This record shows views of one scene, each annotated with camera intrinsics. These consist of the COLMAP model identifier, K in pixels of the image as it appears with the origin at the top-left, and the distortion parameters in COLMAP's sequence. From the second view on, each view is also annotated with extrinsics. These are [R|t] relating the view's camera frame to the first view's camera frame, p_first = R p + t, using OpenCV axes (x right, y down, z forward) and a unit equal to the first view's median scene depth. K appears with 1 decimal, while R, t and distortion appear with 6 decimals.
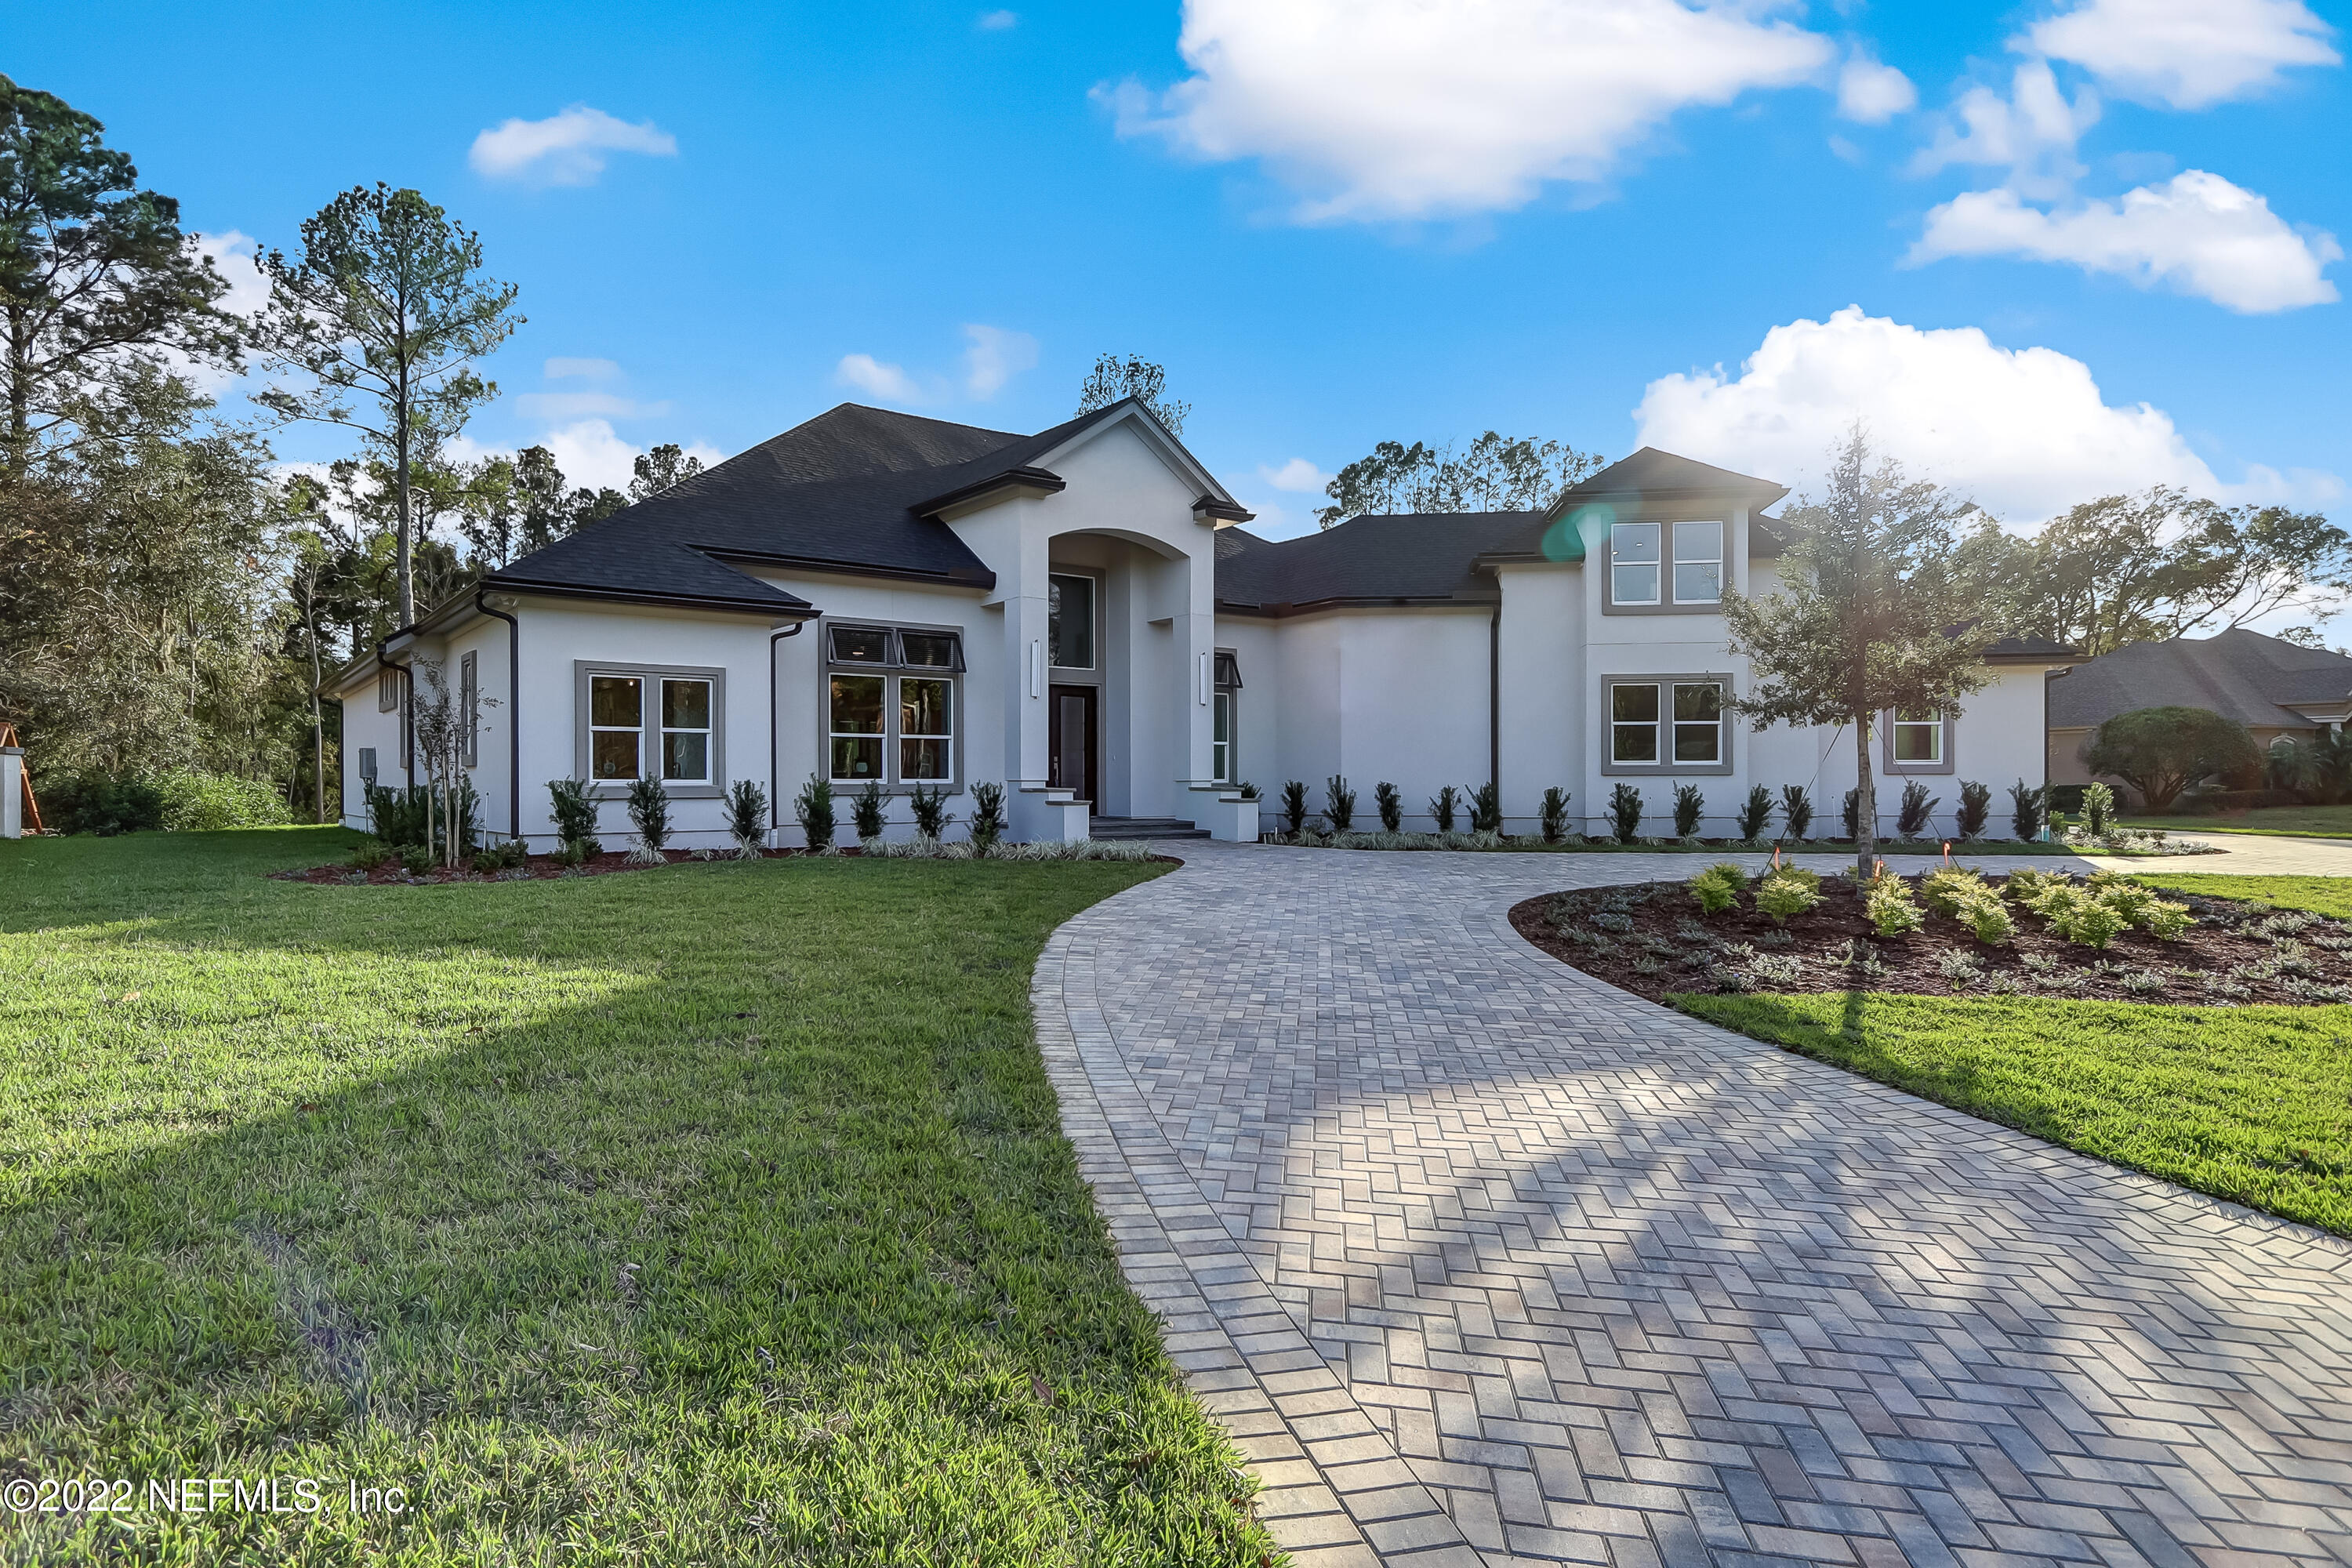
lens RADIAL K [[1294.2, 0, 1170.5], [0, 1294.2, 787.9], [0, 0, 1]] dist [-0.011681, -0.000366]
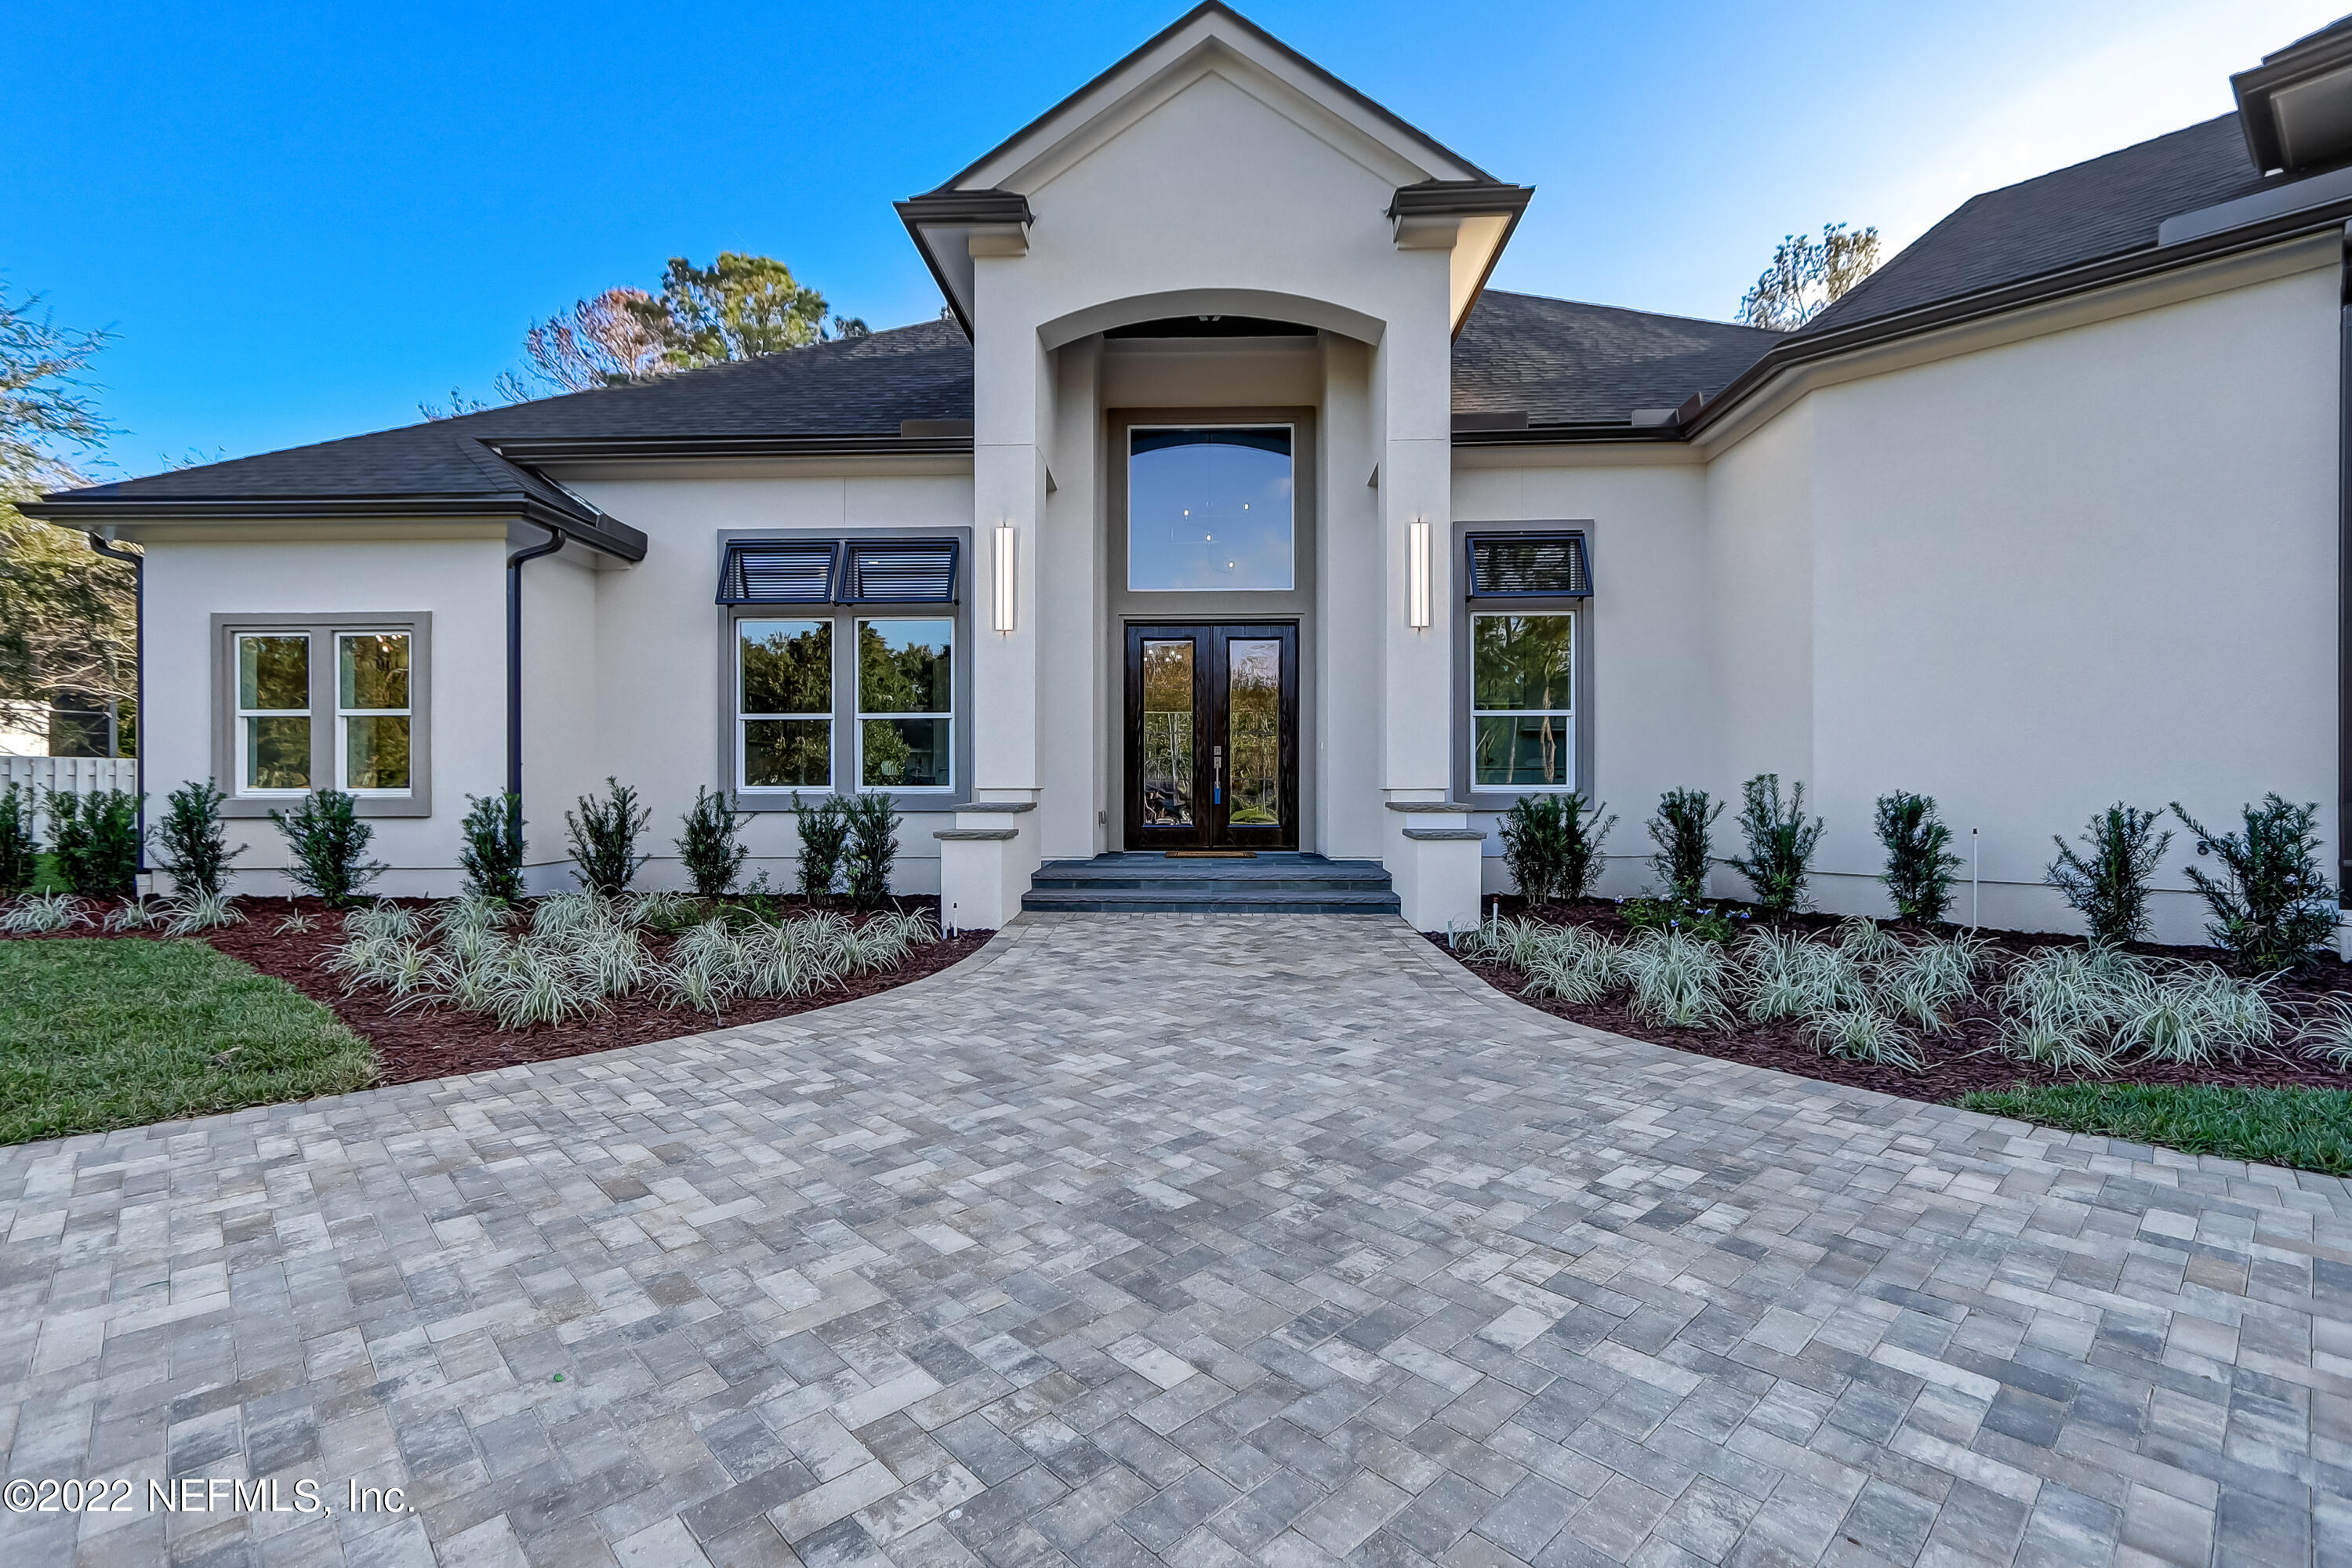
lens RADIAL K [[1088.6, 0, 1166.2], [0, 1088.6, 785.7], [0, 0, 1]] dist [-0.005037, 0.000500]
pose [[0.761000, -0.000556, -0.648752, 0.215098], [-0.003379, 0.999983, -0.004820, -0.004689], [0.648743, 0.005860, 0.760985, 0.649532]]
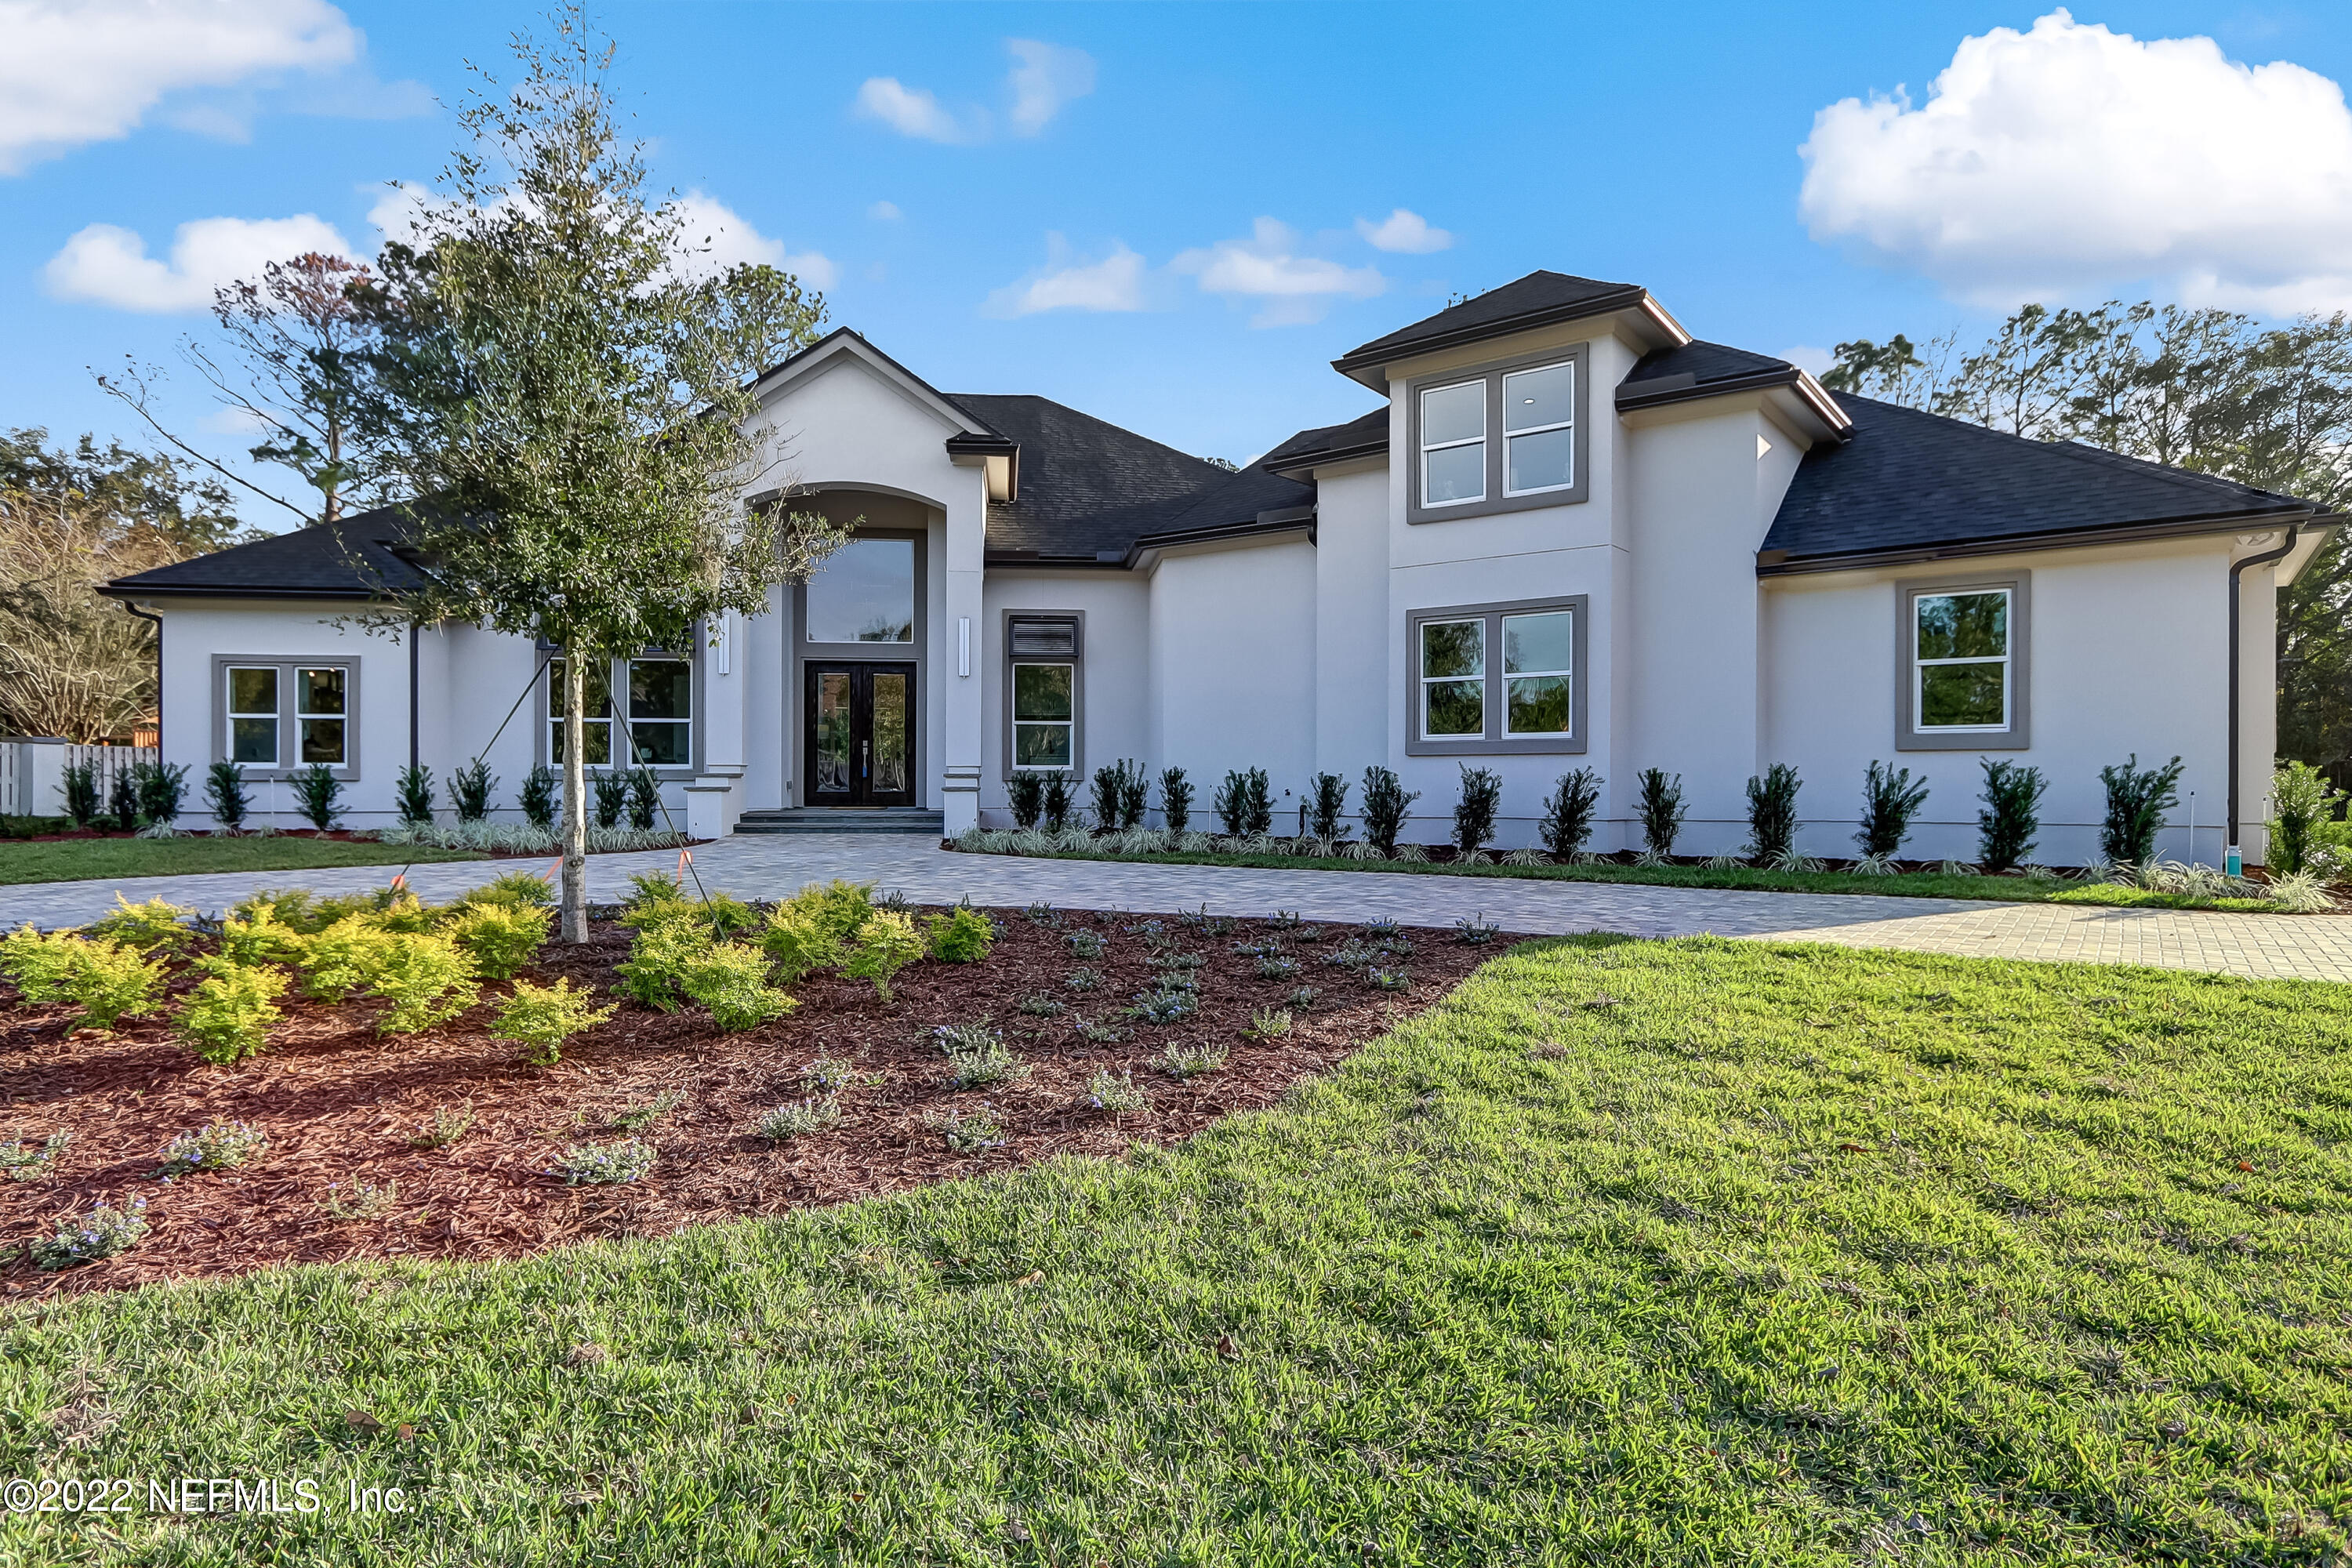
lens RADIAL K [[1294.2, 0, 1168.5], [0, 1294.2, 774.0], [0, 0, 1]] dist [-0.011681, -0.000366]
pose [[0.862018, -0.000110, -0.506878, 0.577935], [-0.004759, 0.999954, -0.008311, 0.006071], [0.506856, 0.009577, 0.861978, 0.343968]]
